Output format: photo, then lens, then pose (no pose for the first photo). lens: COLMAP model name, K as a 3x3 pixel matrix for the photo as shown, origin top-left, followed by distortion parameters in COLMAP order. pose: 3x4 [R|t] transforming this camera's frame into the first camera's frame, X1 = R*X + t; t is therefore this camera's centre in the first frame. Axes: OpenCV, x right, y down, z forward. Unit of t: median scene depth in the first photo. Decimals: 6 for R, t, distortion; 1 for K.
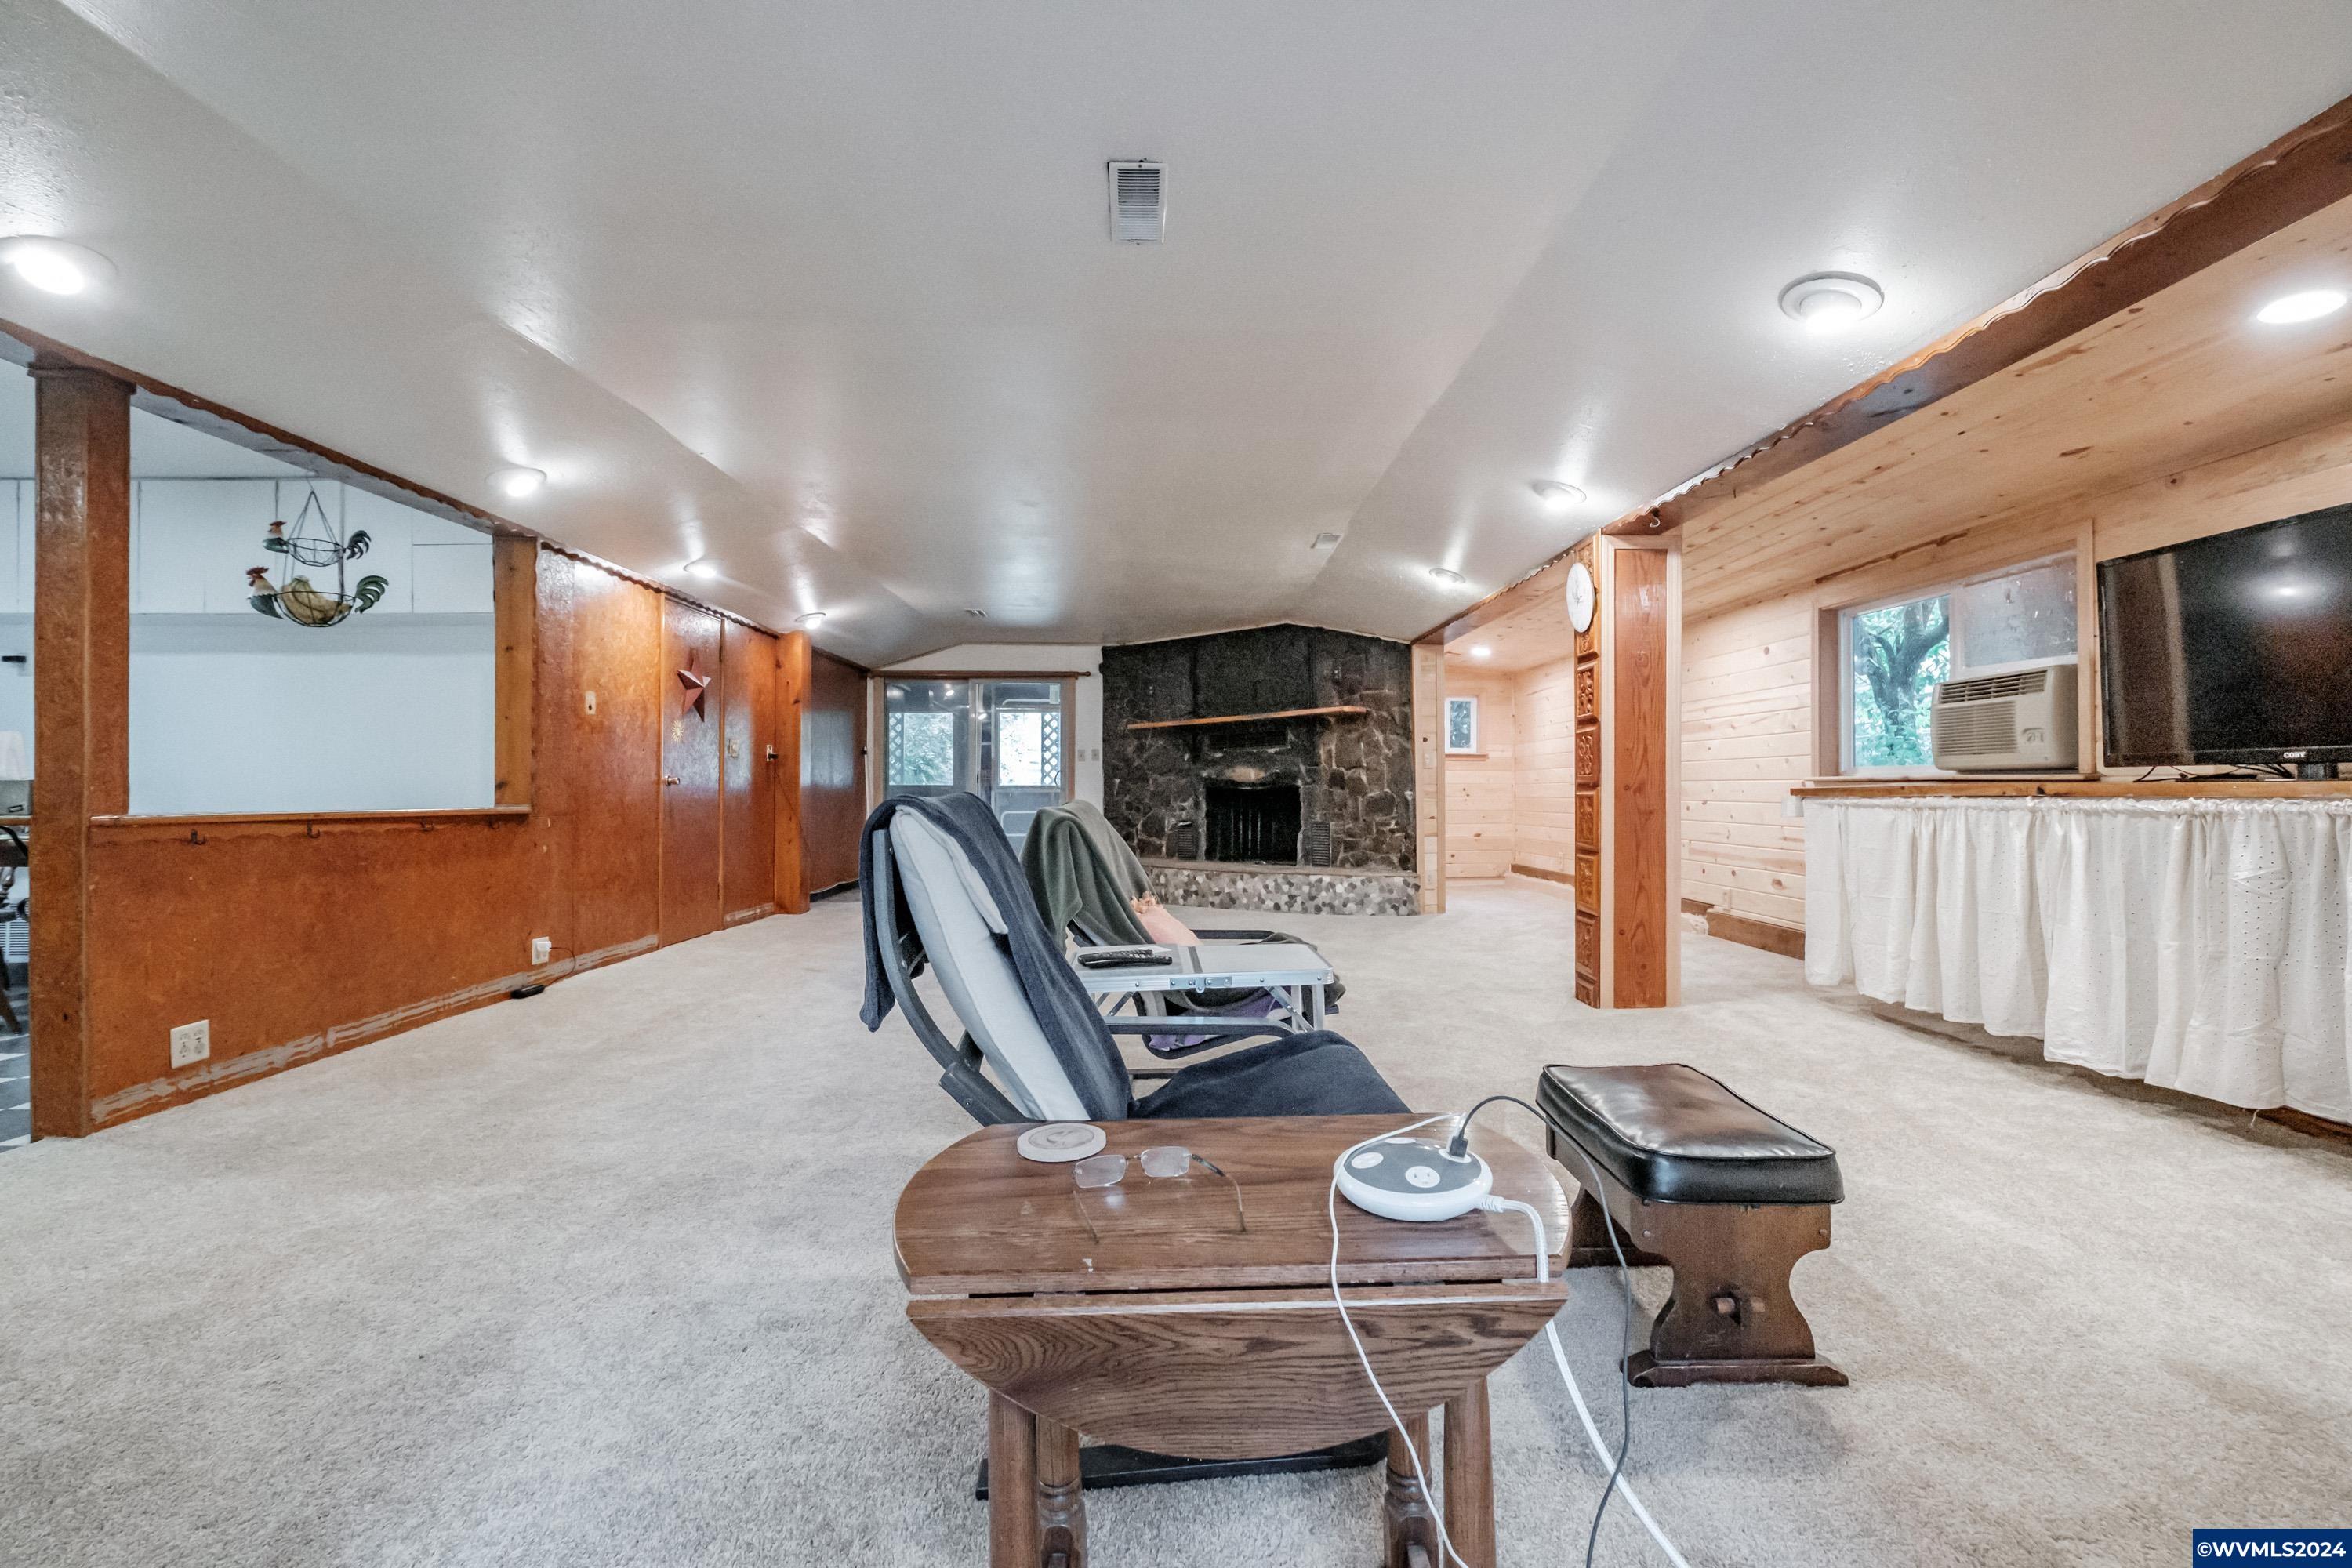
lens RADIAL K [[1017.4, 0, 1183.4], [0, 1017.4, 784.2], [0, 0, 1]] dist [-0.006816, 0.000788]
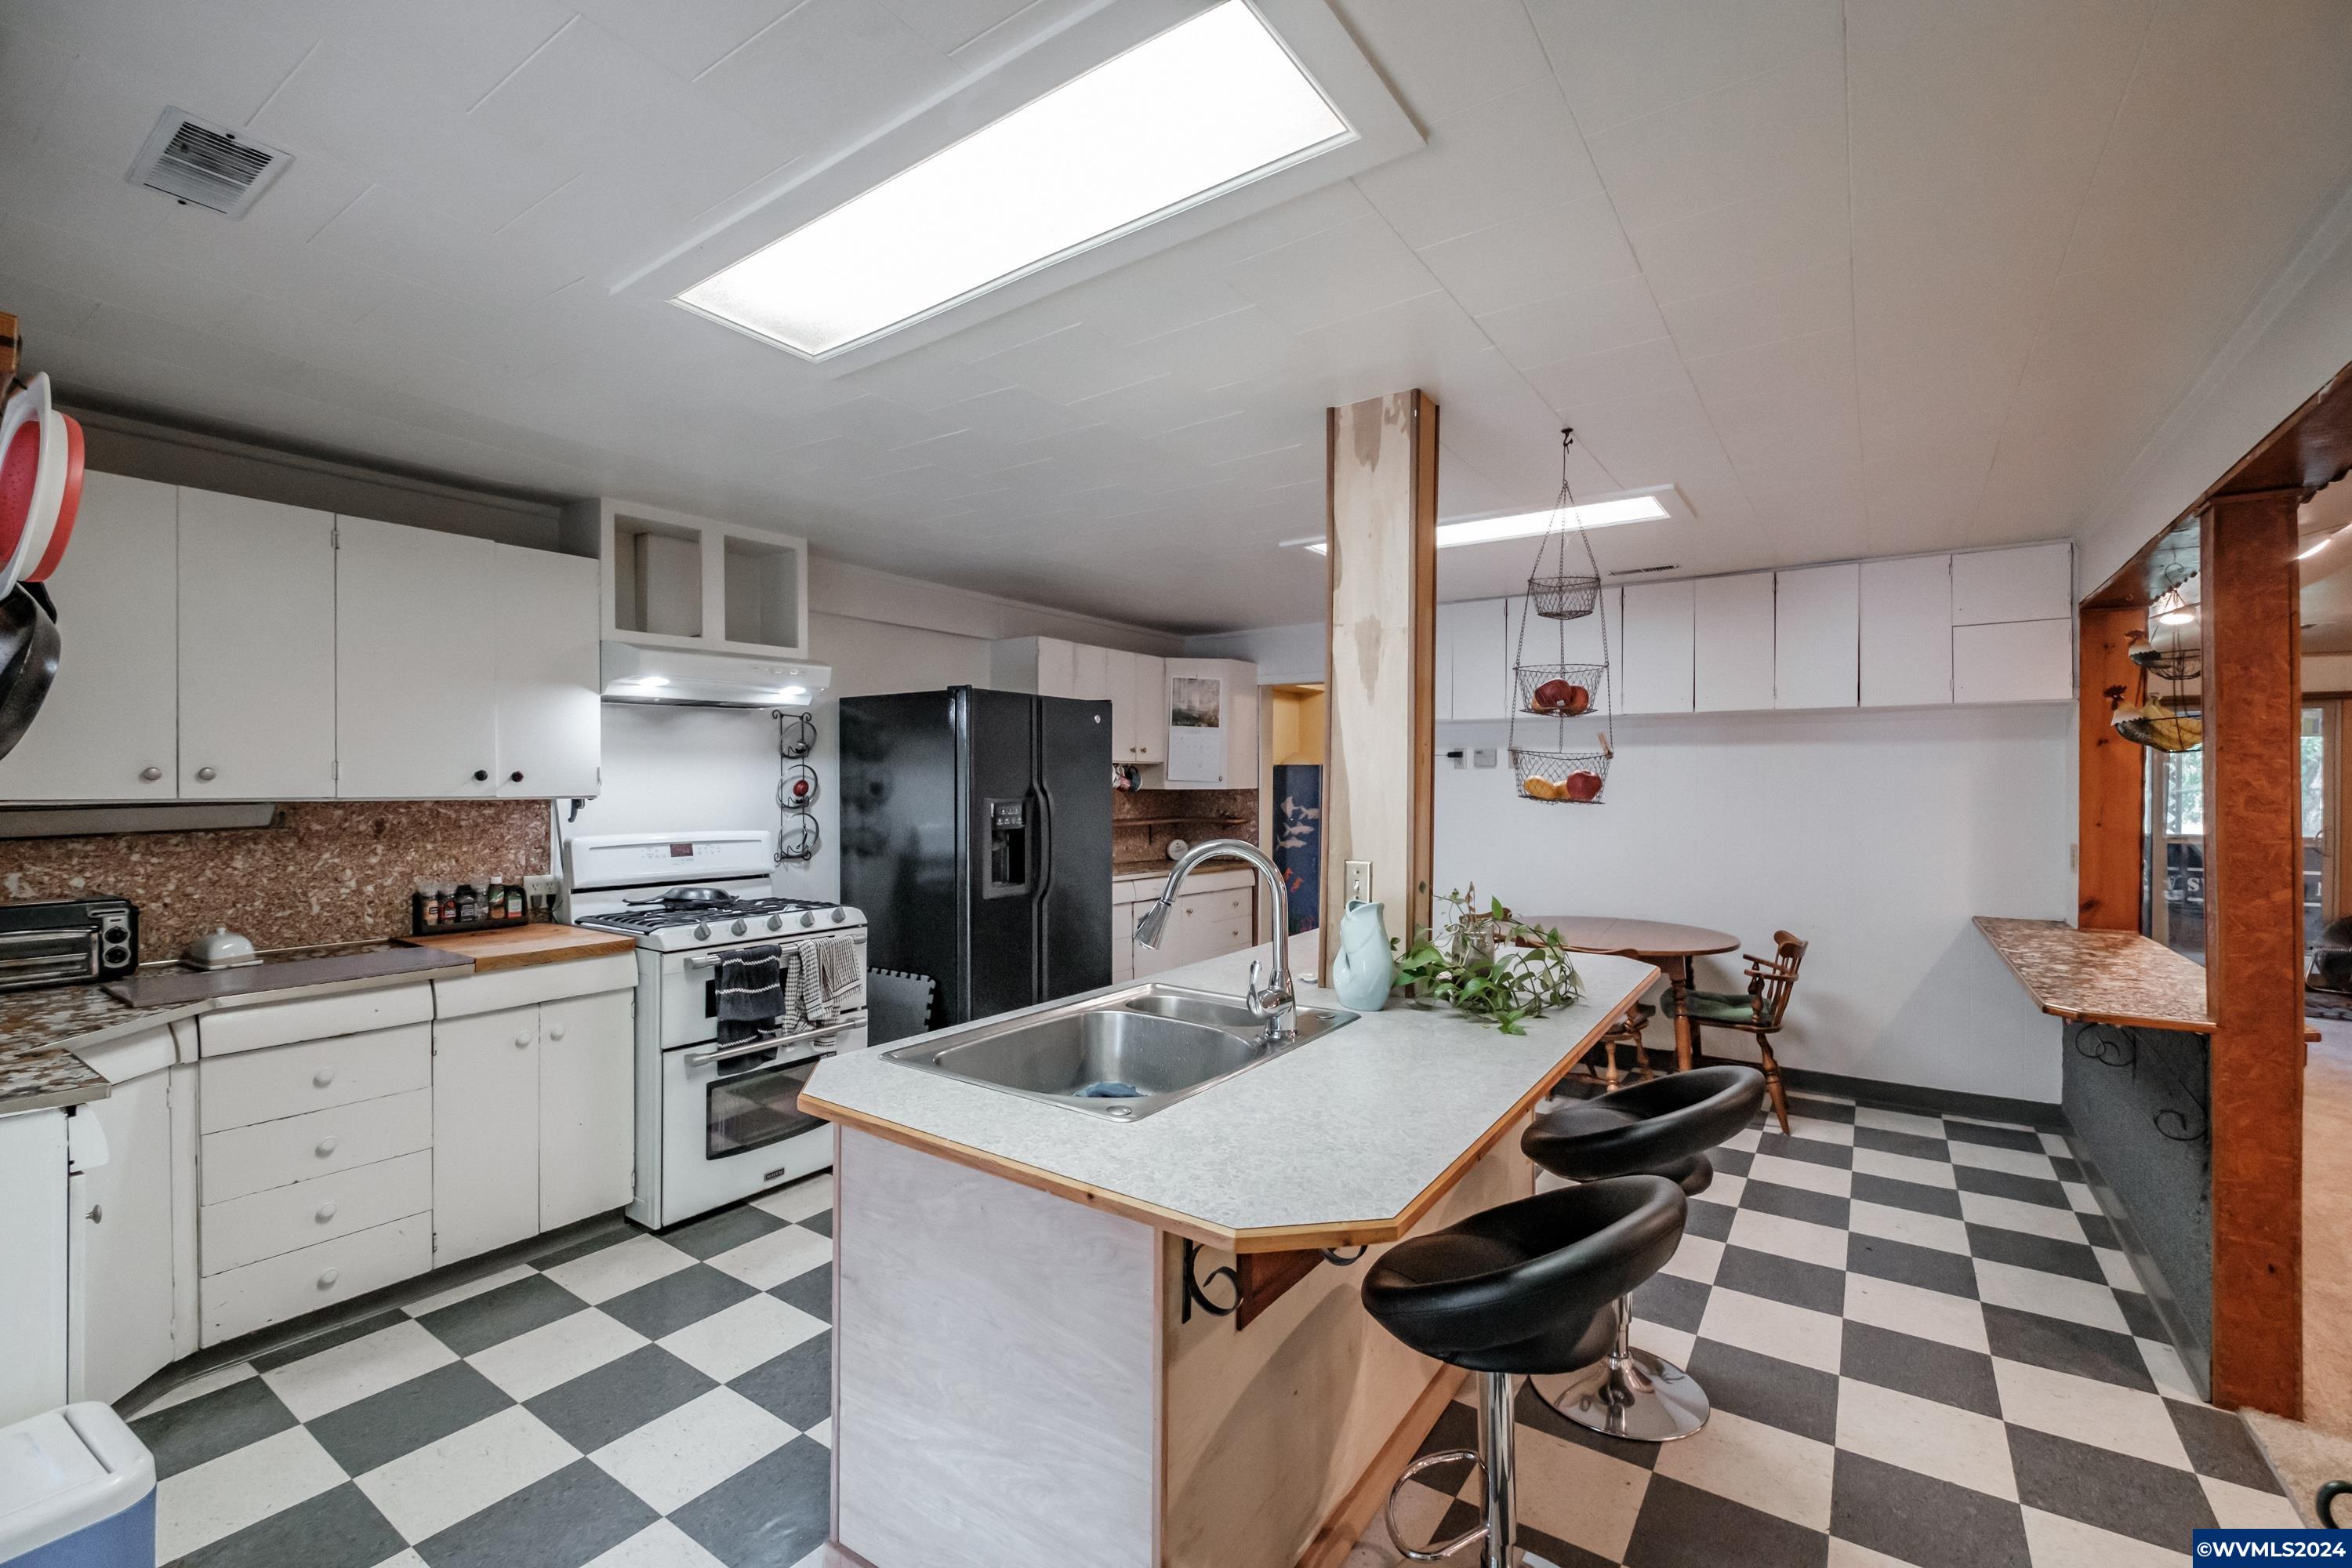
lens RADIAL K [[1017.4, 0, 1199.7], [0, 1017.4, 784.3], [0, 0, 1]] dist [-0.006816, 0.000788]
pose [[0.821212, -0.000792, -0.570622, -0.451295], [0.002904, 0.999992, 0.002790, -0.057978], [0.570616, -0.003948, 0.821208, -0.061653]]
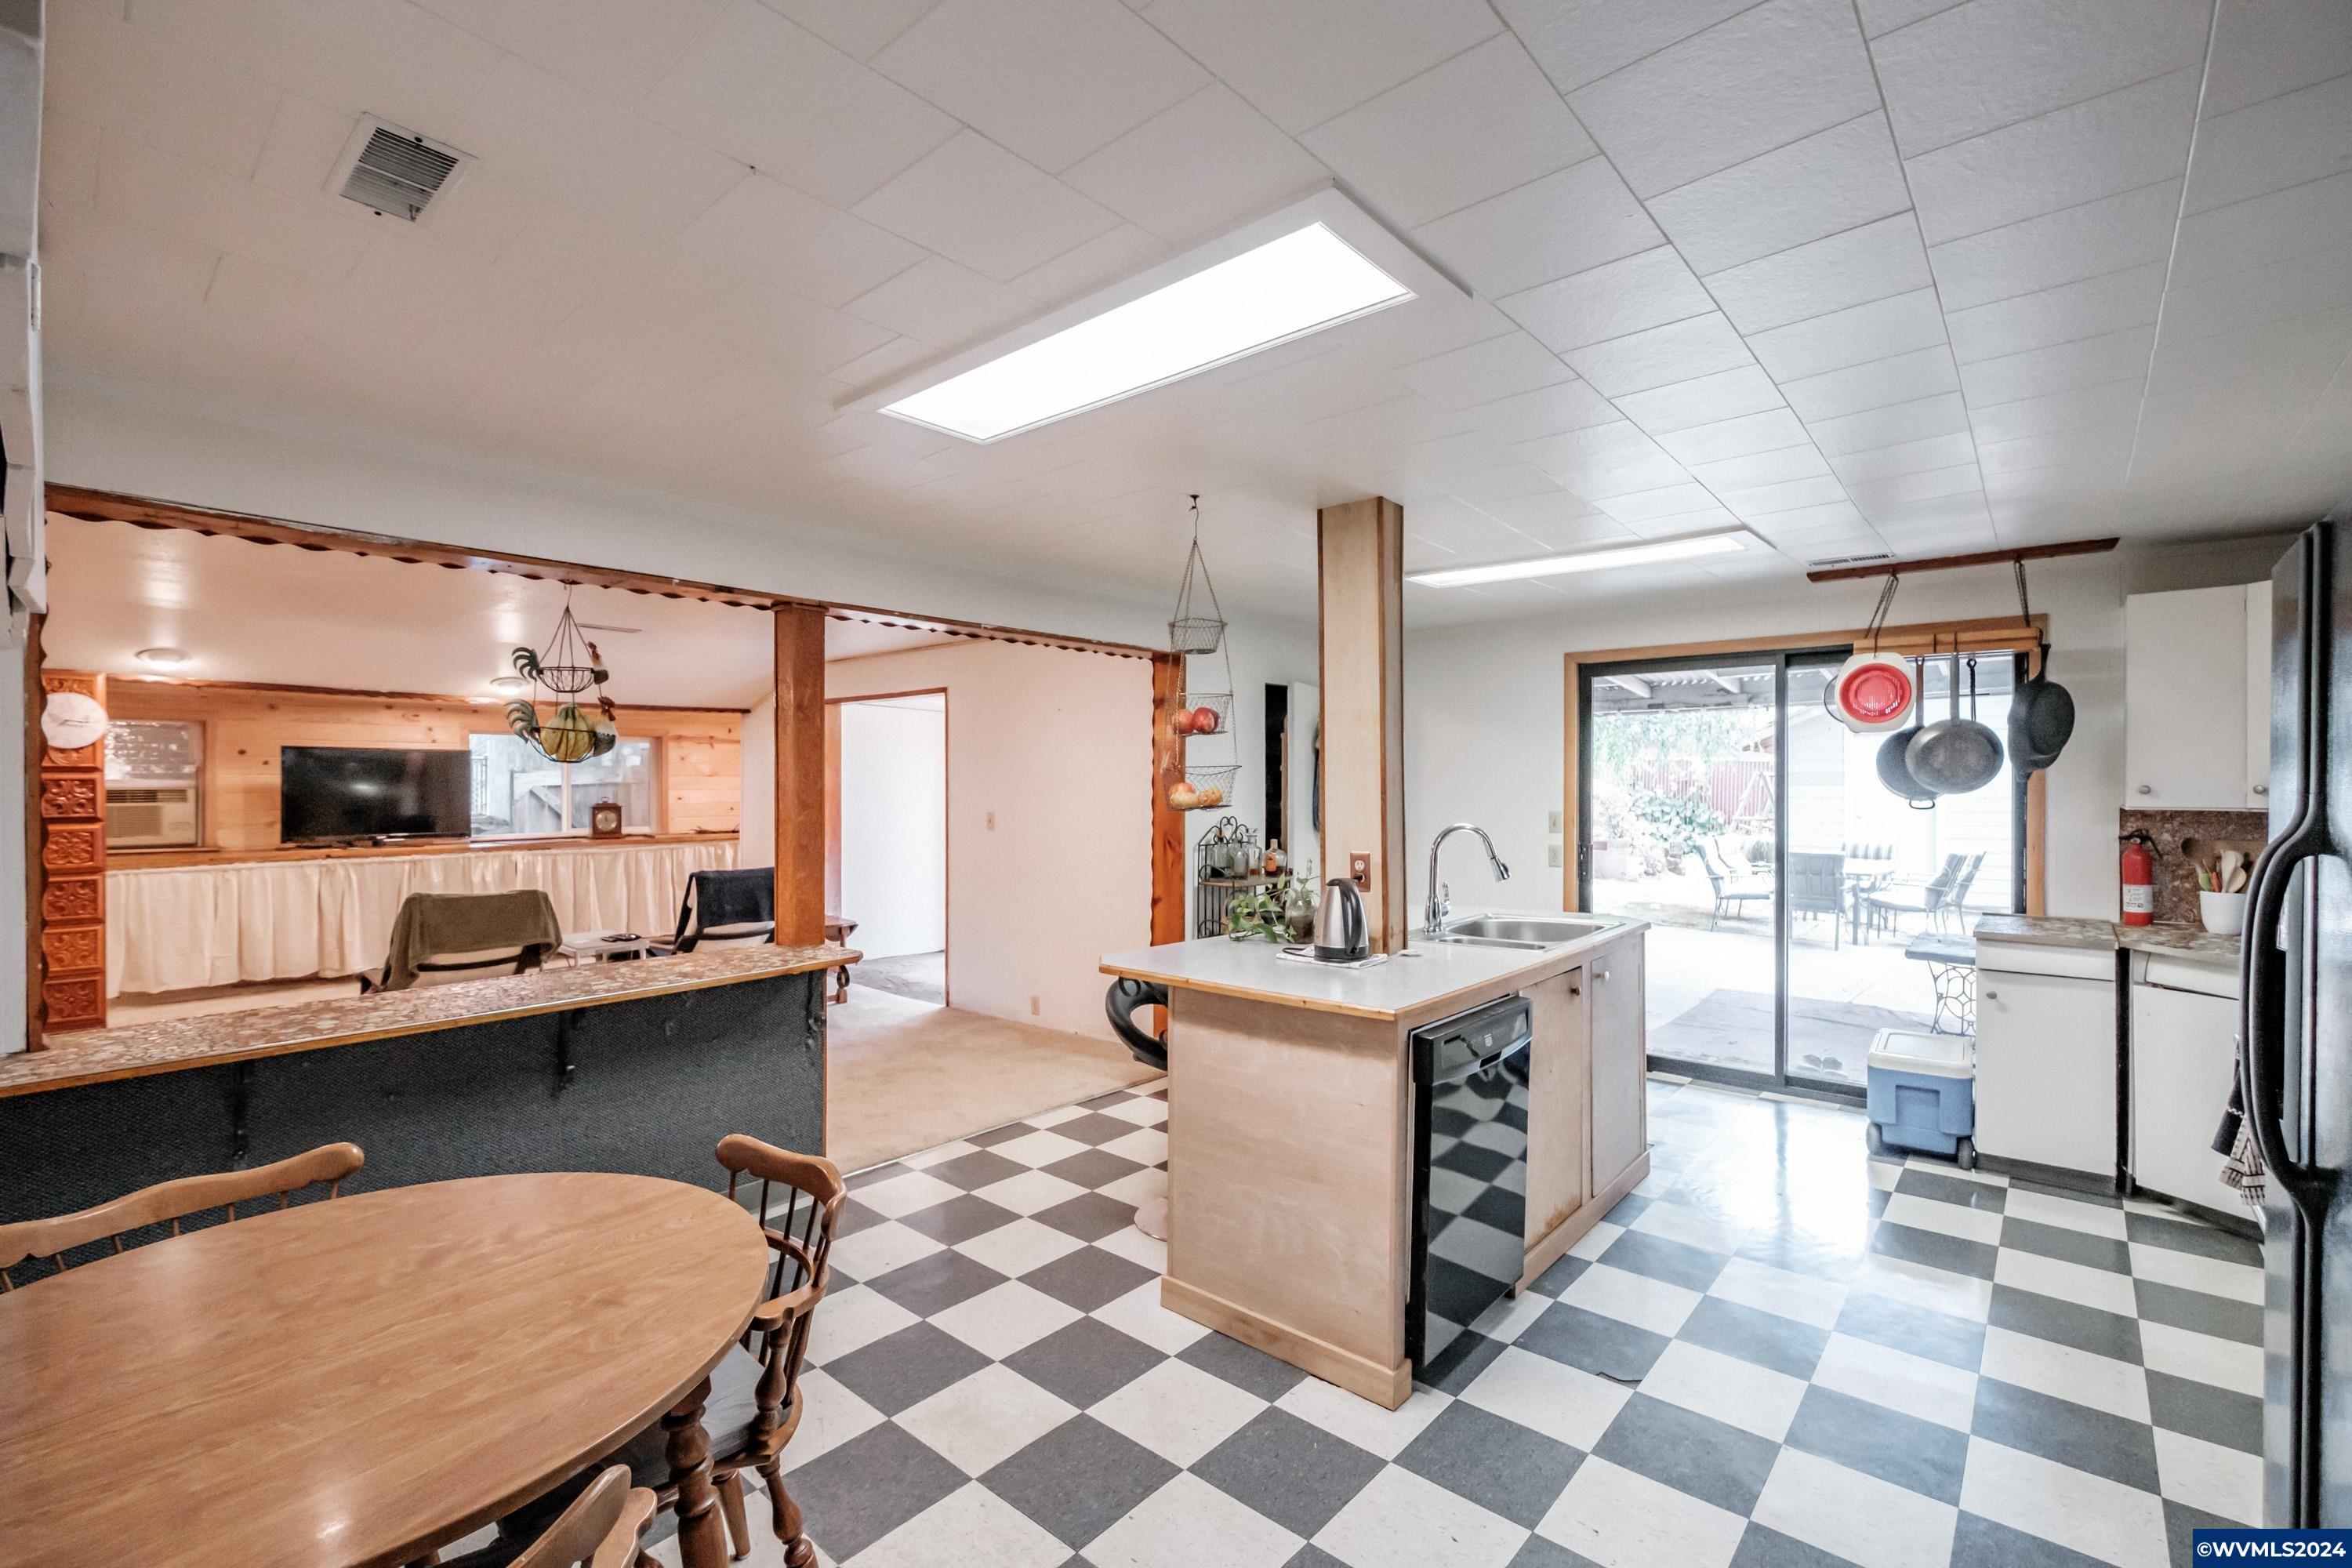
lens RADIAL K [[1017.4, 0, 1182.8], [0, 1017.4, 789.5], [0, 0, 1]] dist [-0.006816, 0.000788]
pose [[-0.744257, -0.004244, 0.667880, -0.827533], [-0.004361, 0.999989, 0.001495, -0.061730], [-0.667879, -0.001800, -0.744268, 0.577790]]
